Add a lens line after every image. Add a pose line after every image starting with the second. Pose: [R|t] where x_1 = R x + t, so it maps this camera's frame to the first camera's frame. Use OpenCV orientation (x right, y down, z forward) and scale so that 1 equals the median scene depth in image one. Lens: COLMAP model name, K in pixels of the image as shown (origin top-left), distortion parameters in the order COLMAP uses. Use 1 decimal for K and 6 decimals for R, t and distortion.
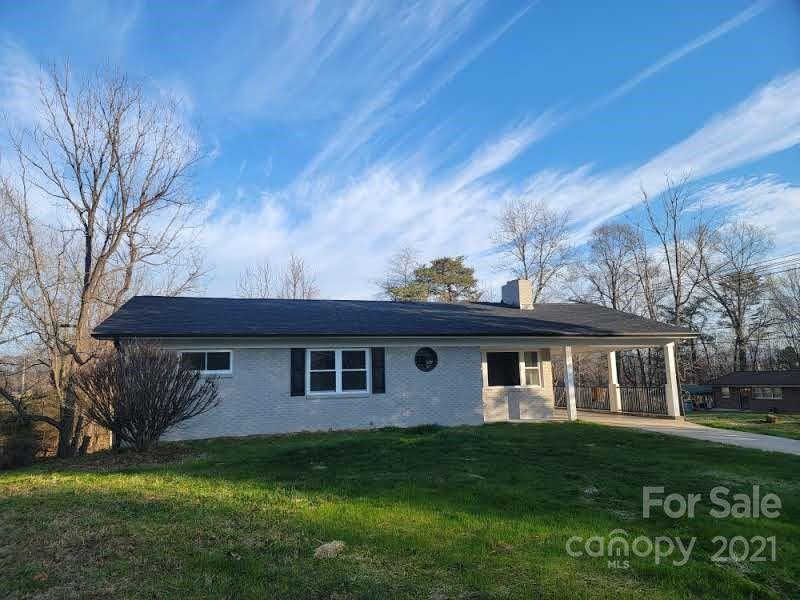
lens RADIAL K [[556.4, 0, 395.6], [0, 556.4, 299.2], [0, 0, 1]] dist [0.087527, -0.083606]
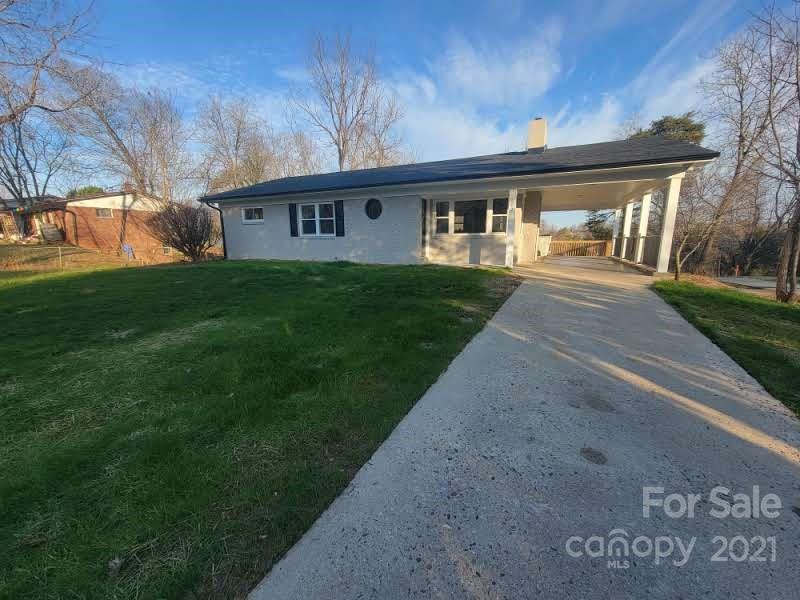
lens RADIAL K [[321.9, 0, 400.0], [0, 321.9, 300.0], [0, 0, 1]] dist [-0.014252, -0.000142]
pose [[0.738087, 0.152585, -0.657226, 0.510023], [0.084272, 0.945616, 0.314179, 0.071367], [0.669422, -0.287277, 0.685088, 0.450896]]
